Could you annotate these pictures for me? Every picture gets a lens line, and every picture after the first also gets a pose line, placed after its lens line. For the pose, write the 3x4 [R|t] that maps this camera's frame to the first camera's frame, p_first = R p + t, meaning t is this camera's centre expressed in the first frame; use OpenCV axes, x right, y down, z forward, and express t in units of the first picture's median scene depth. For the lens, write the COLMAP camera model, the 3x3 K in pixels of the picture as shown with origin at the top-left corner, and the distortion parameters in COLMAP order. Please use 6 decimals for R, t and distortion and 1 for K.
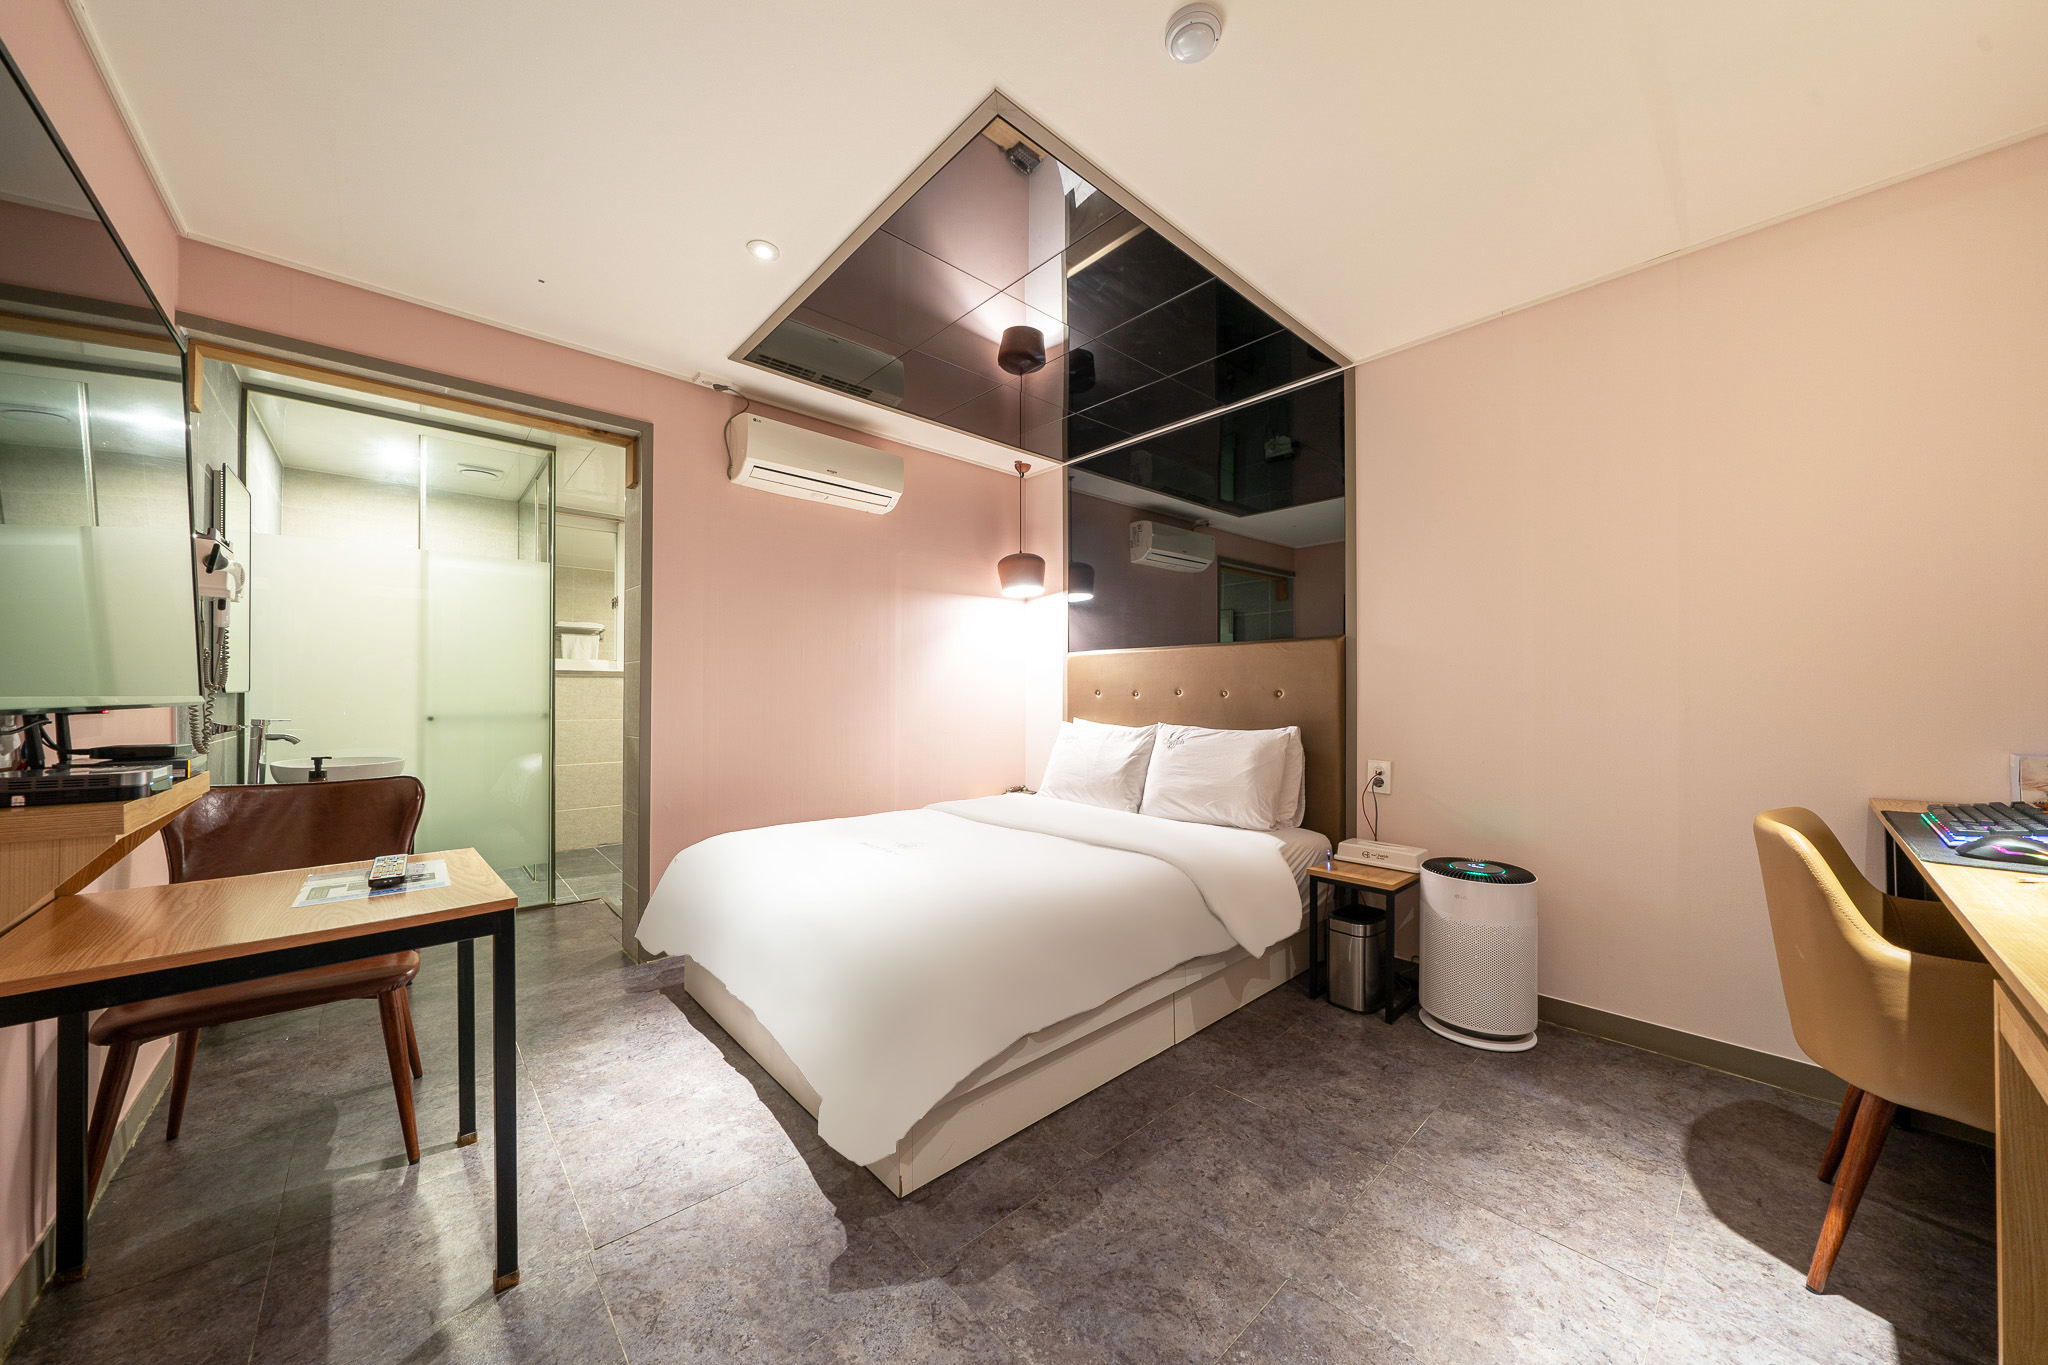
lens RADIAL K [[689.7, 0, 1021.6], [0, 689.7, 693.9], [0, 0, 1]] dist [-0.012310, -0.000335]
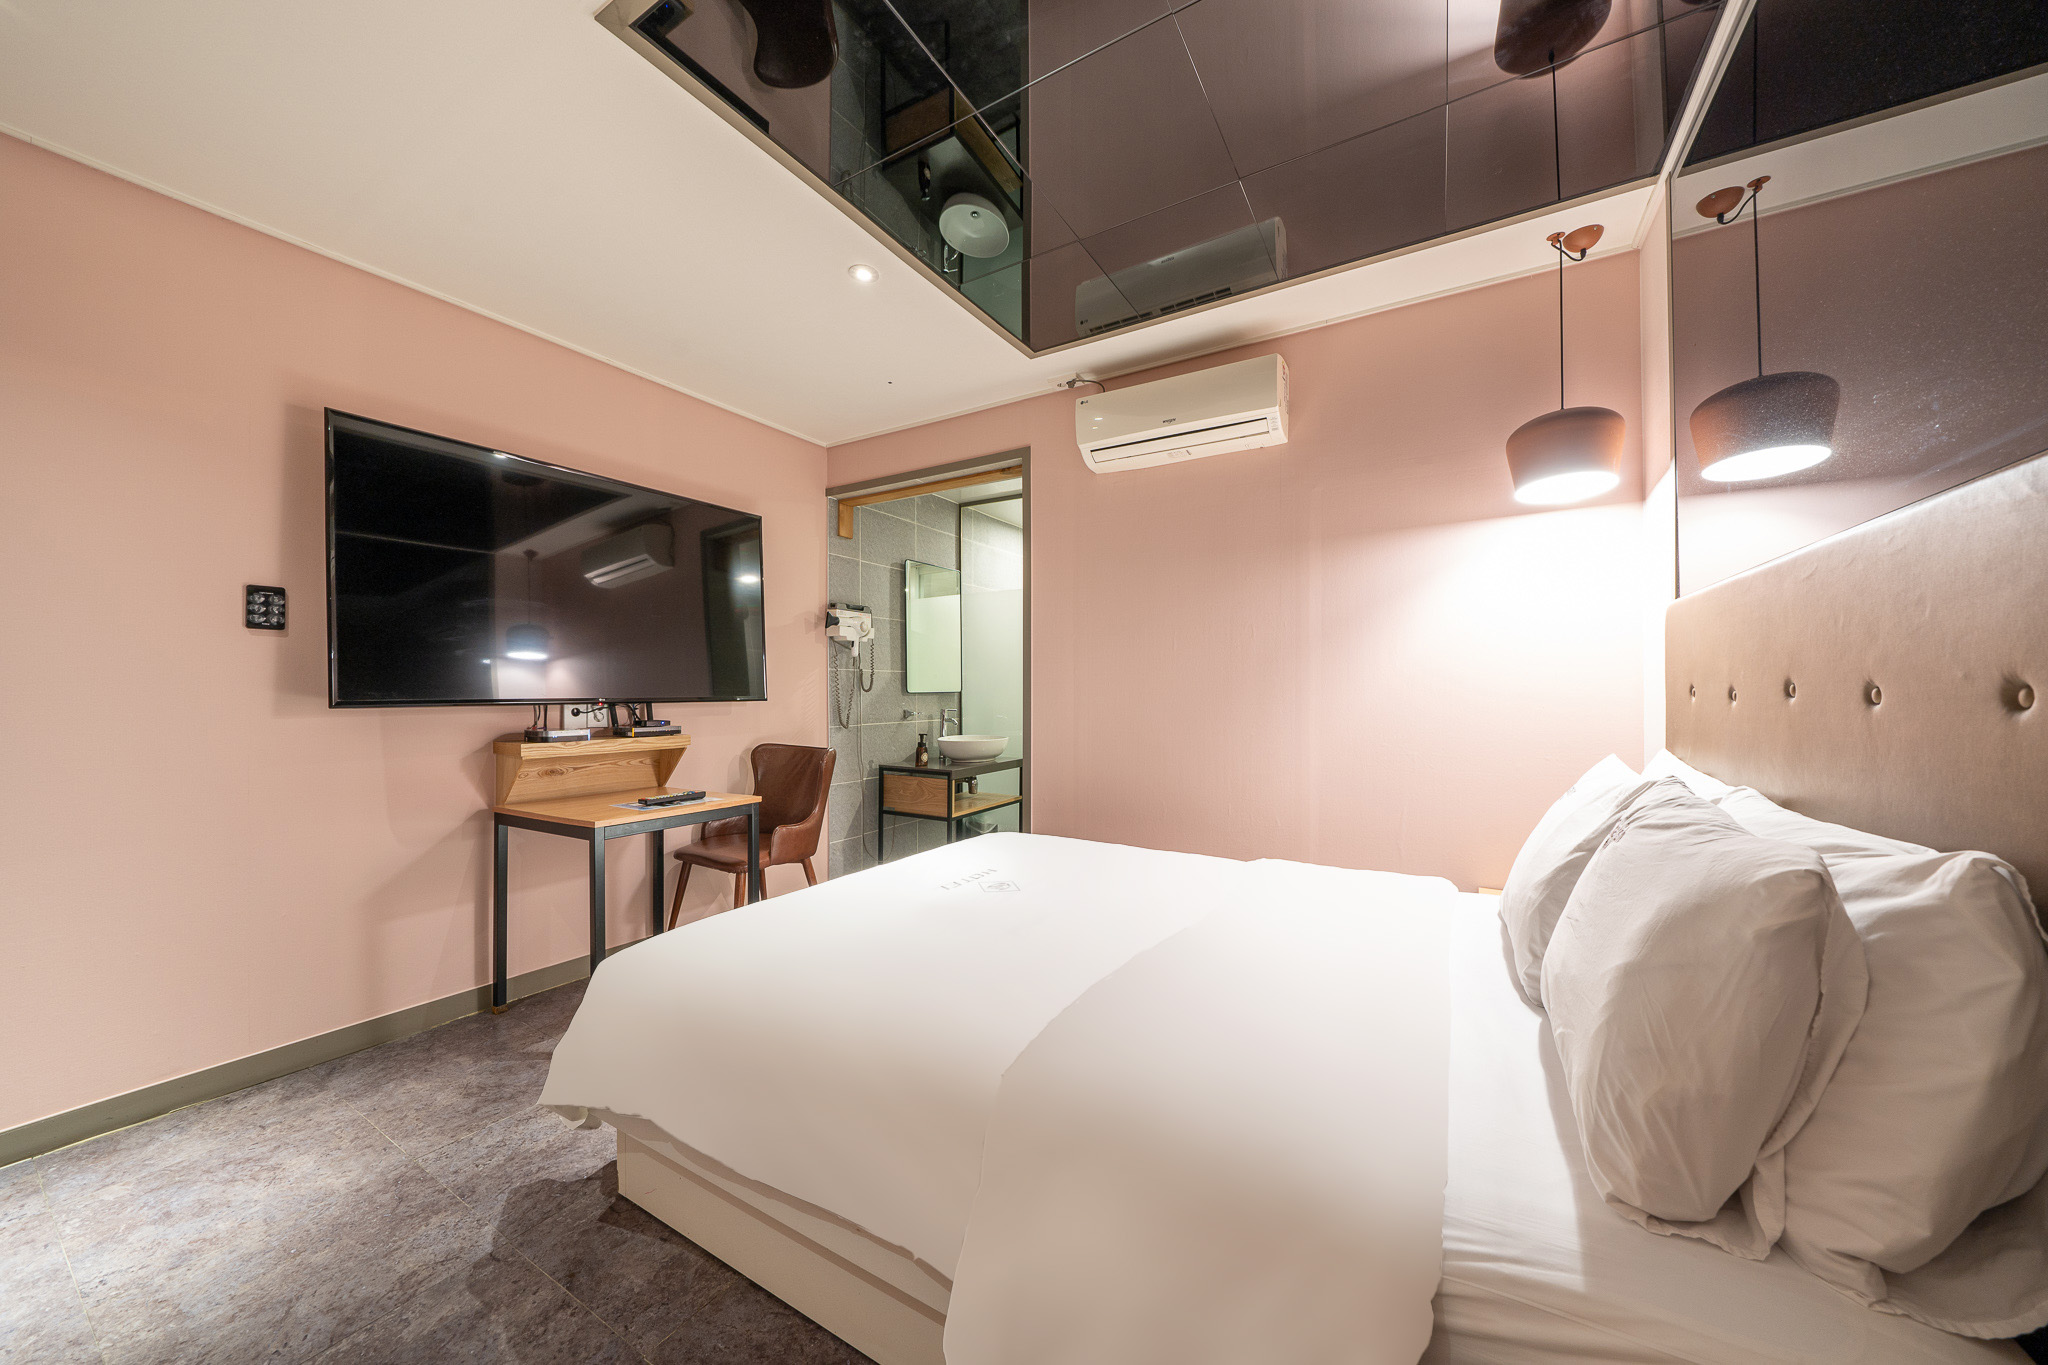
lens RADIAL K [[689.7, 0, 1020.6], [0, 689.7, 693.5], [0, 0, 1]] dist [-0.012310, -0.000335]
pose [[0.301316, -0.001622, -0.953523, 0.531994], [0.007348, 0.999973, 0.000621, -0.001744], [0.953496, -0.007194, 0.301319, 0.694354]]
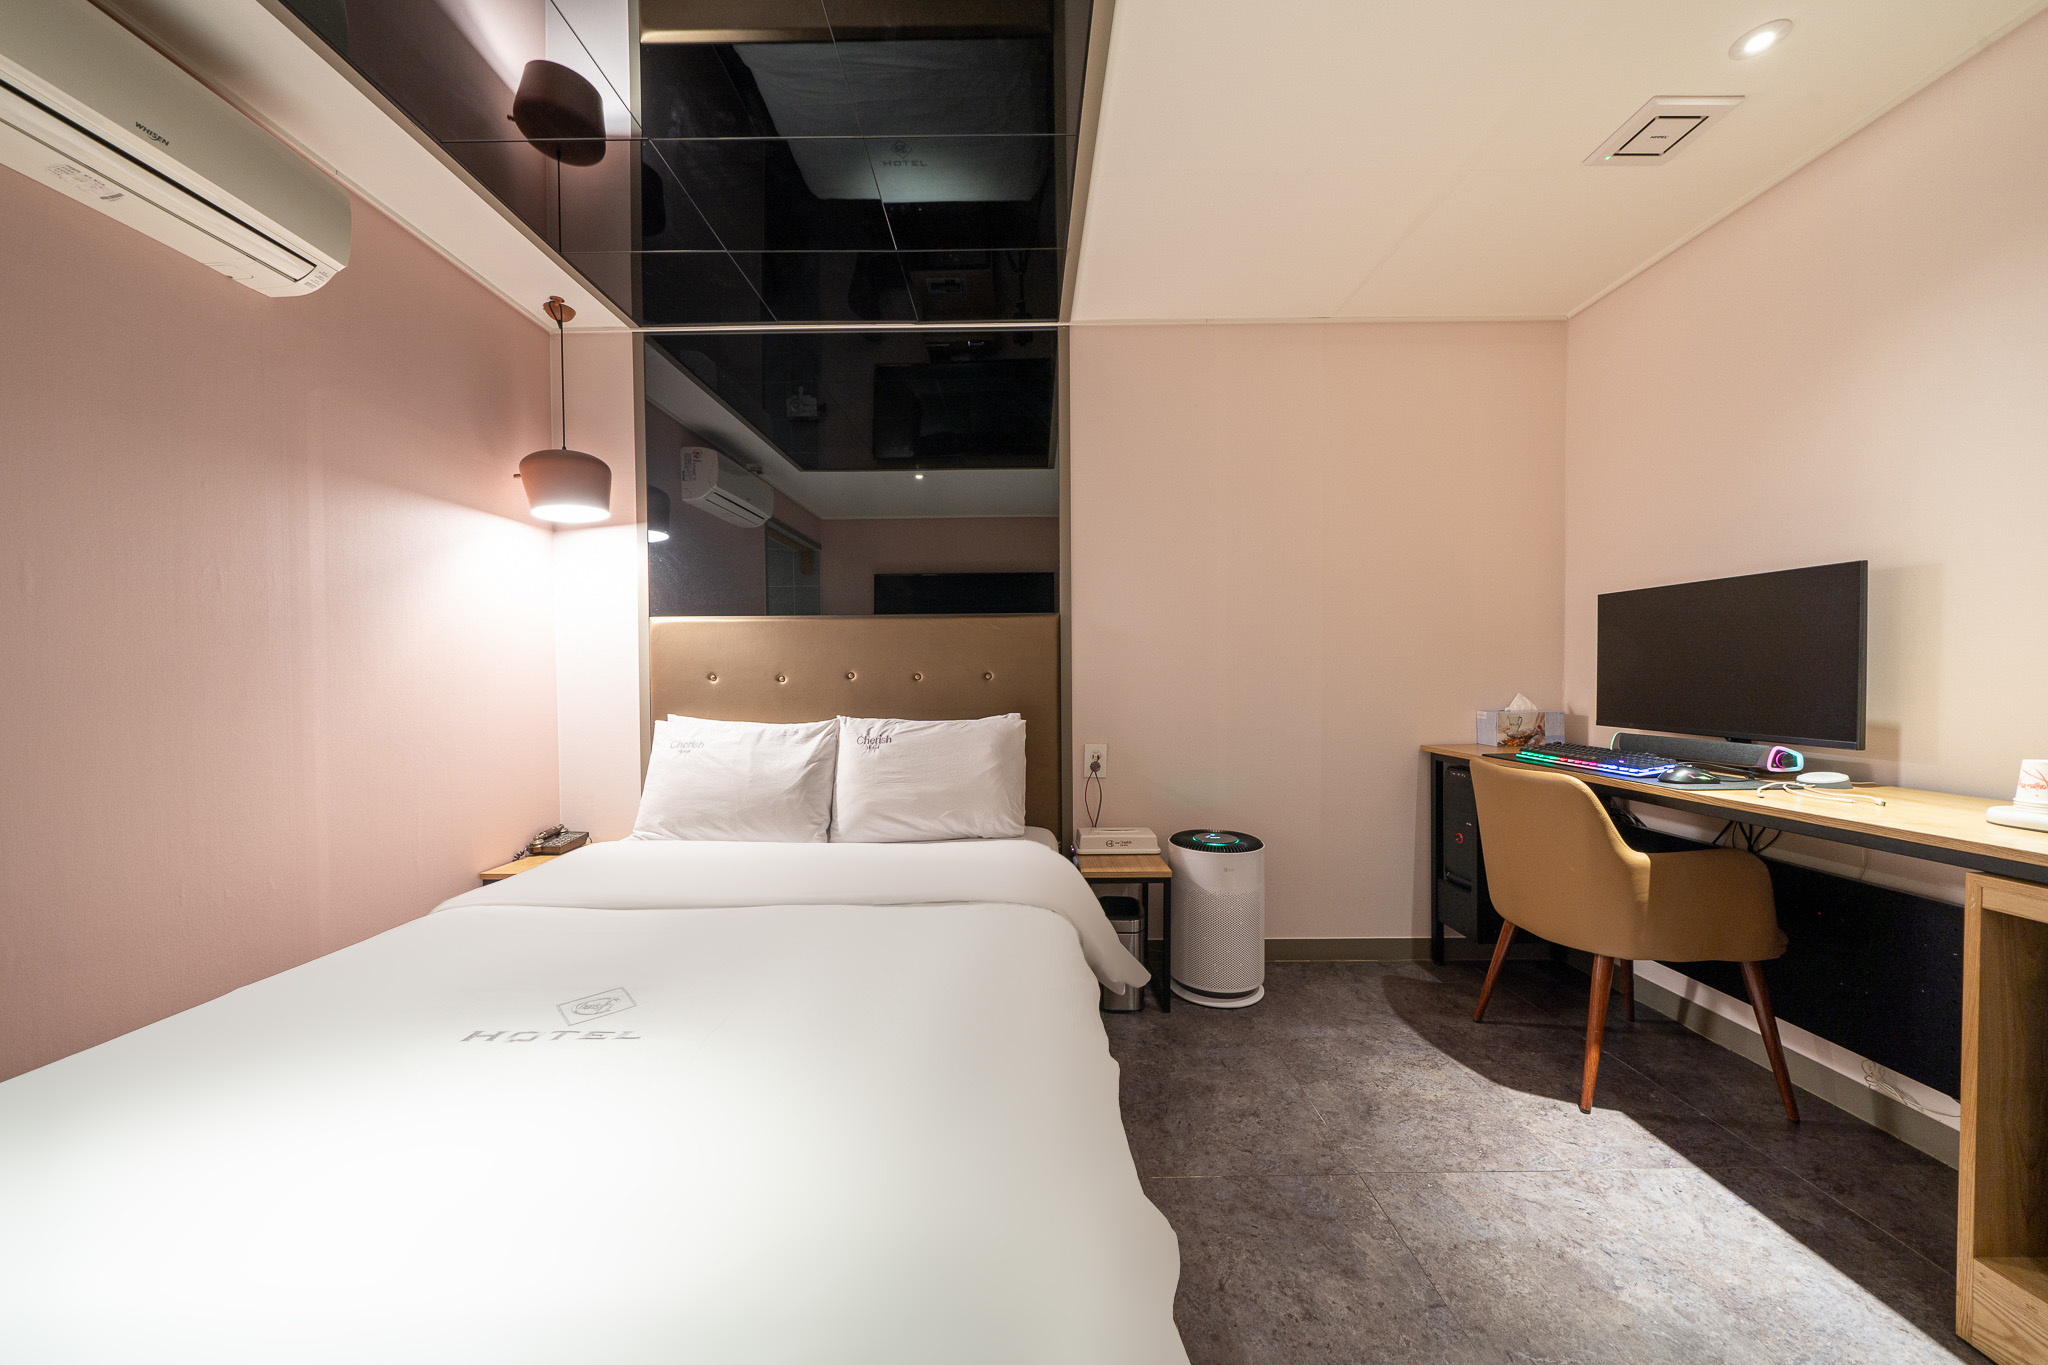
lens RADIAL K [[689.7, 0, 1022.3], [0, 689.7, 695.0], [0, 0, 1]] dist [-0.012310, -0.000335]
pose [[0.677703, -0.024986, 0.734911, -0.267941], [0.006157, 0.999580, 0.028307, -0.001645], [-0.735310, -0.014659, 0.677573, 0.416744]]
